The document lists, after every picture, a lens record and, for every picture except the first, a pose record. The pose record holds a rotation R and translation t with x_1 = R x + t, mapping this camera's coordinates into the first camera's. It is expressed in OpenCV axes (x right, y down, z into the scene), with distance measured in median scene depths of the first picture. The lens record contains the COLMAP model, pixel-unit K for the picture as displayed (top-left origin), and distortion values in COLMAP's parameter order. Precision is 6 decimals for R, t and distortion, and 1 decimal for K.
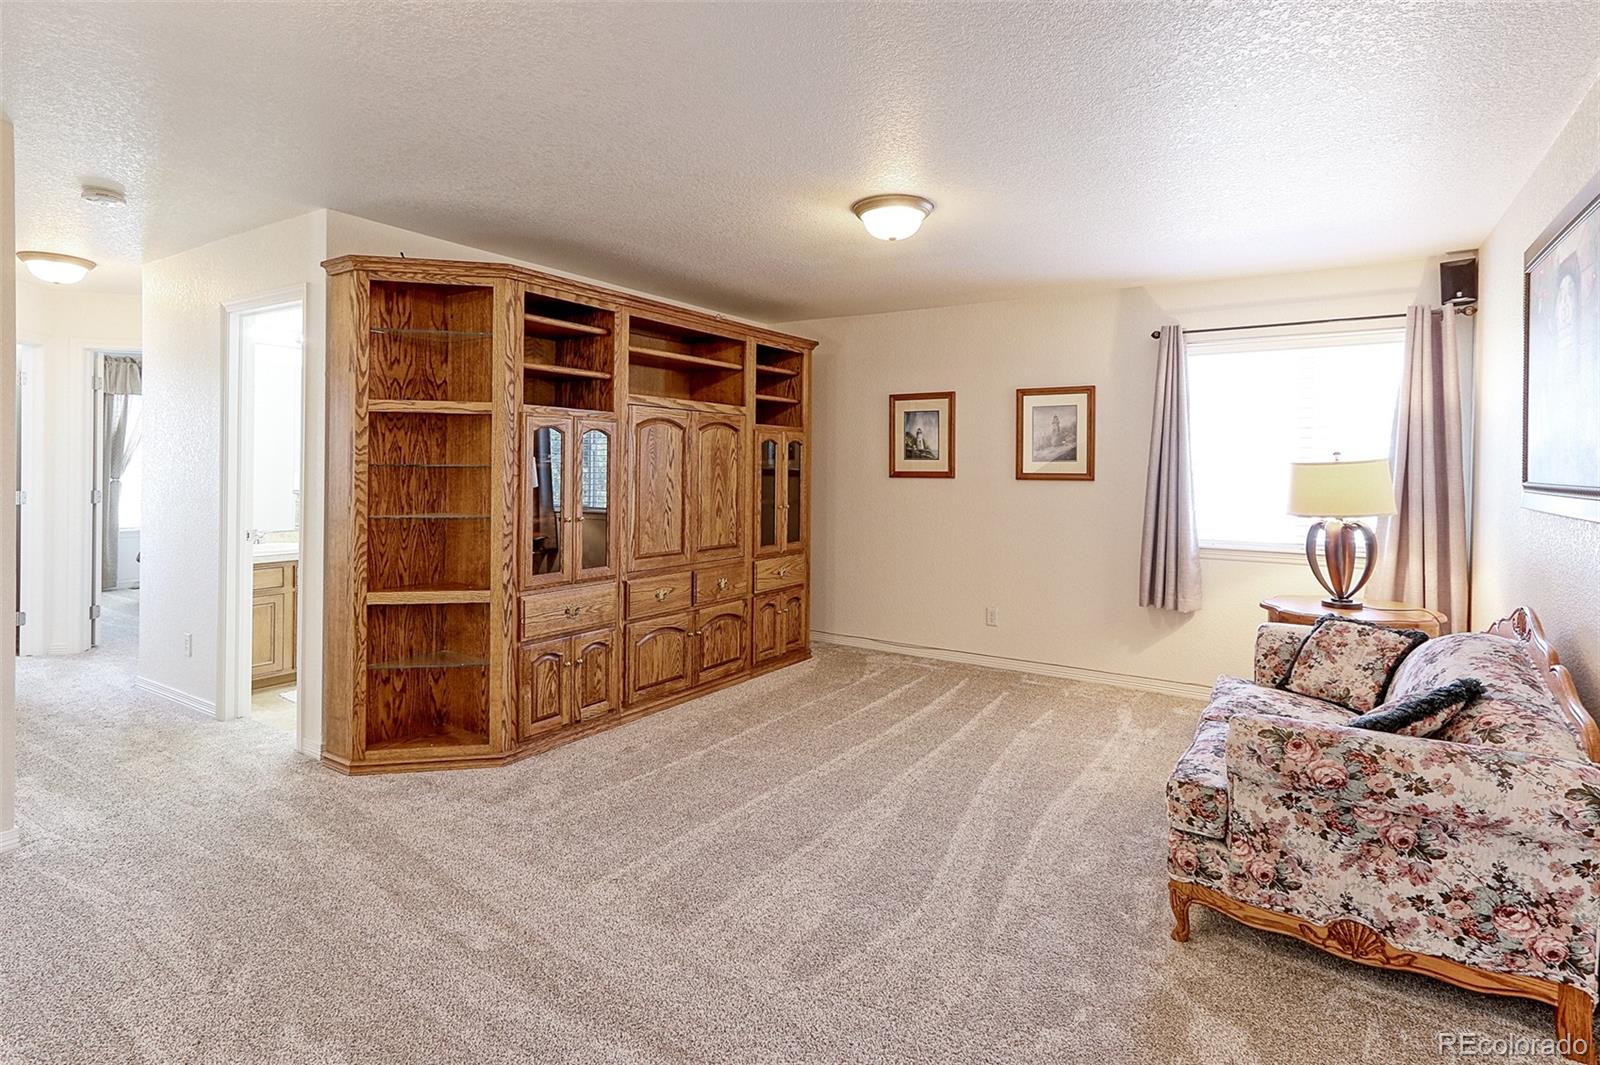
lens RADIAL K [[802.0, 0, 797.5], [0, 802.0, 468.5], [0, 0, 1]] dist [0.001898, 0.001394]
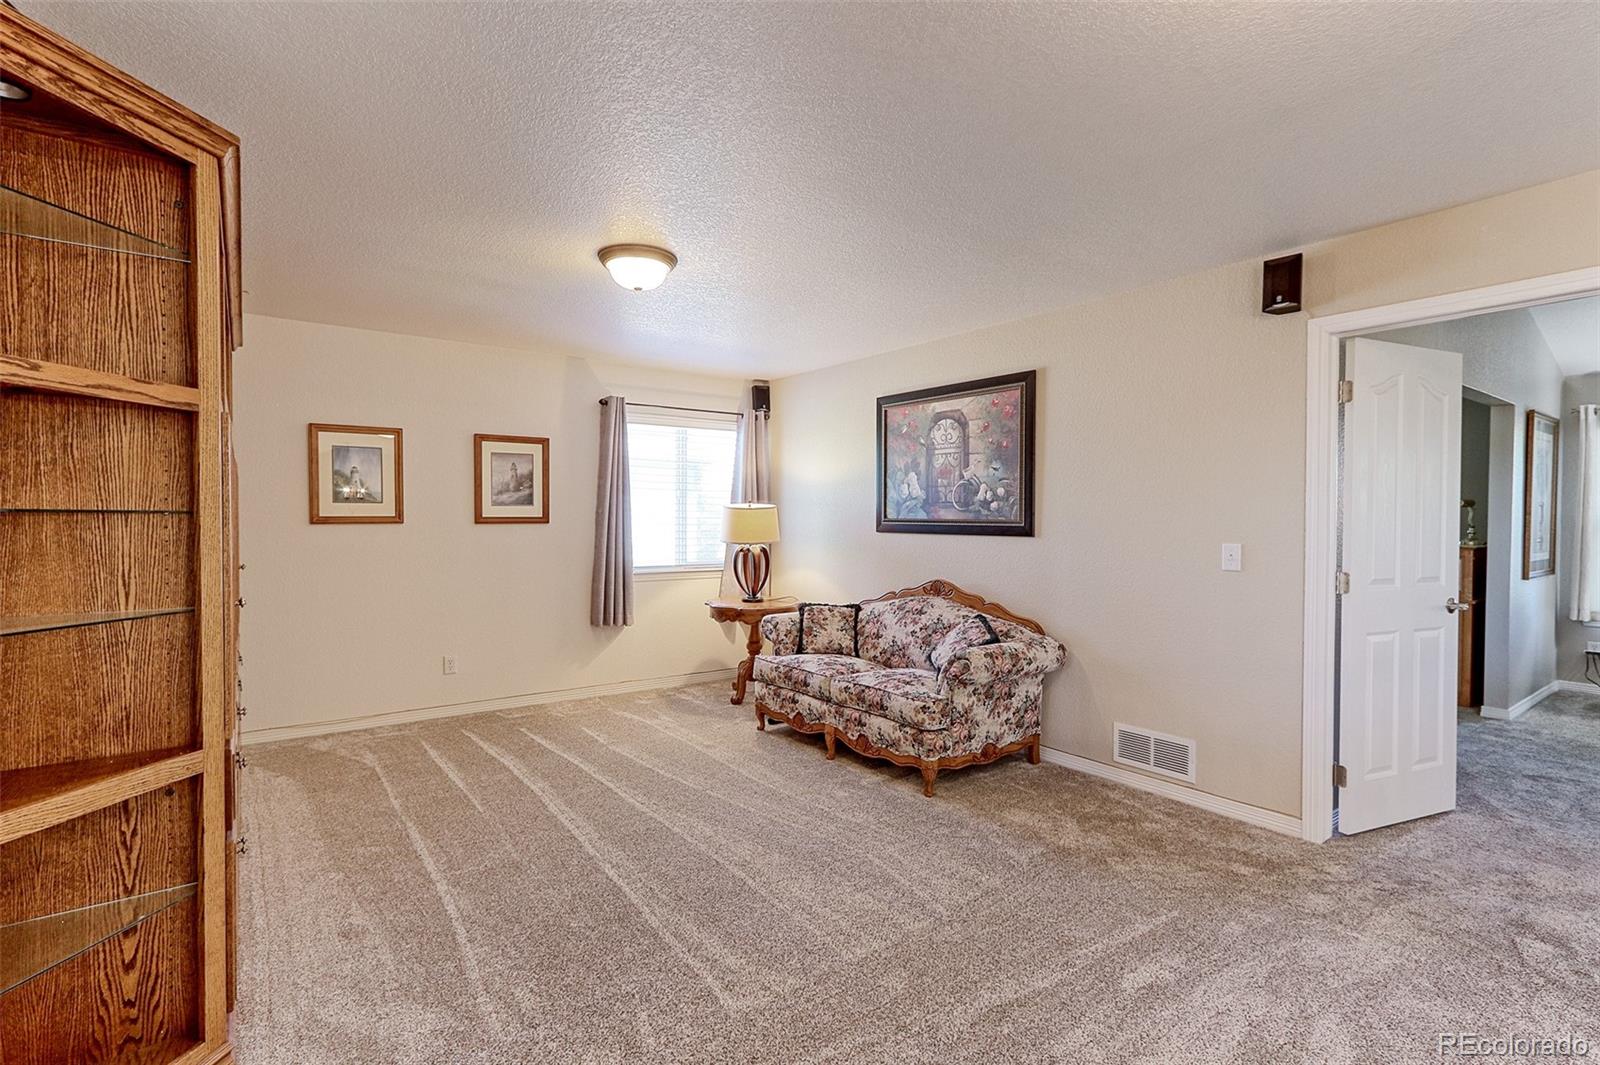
lens RADIAL K [[738.5, 0, 760.5], [0, 738.5, 529.7], [0, 0, 1]] dist [0.000006, 0.000469]
pose [[0.386435, -0.025519, 0.921964, -0.473600], [0.002664, 0.999644, 0.026553, -0.002411], [-0.922313, -0.007805, 0.386365, 0.332580]]
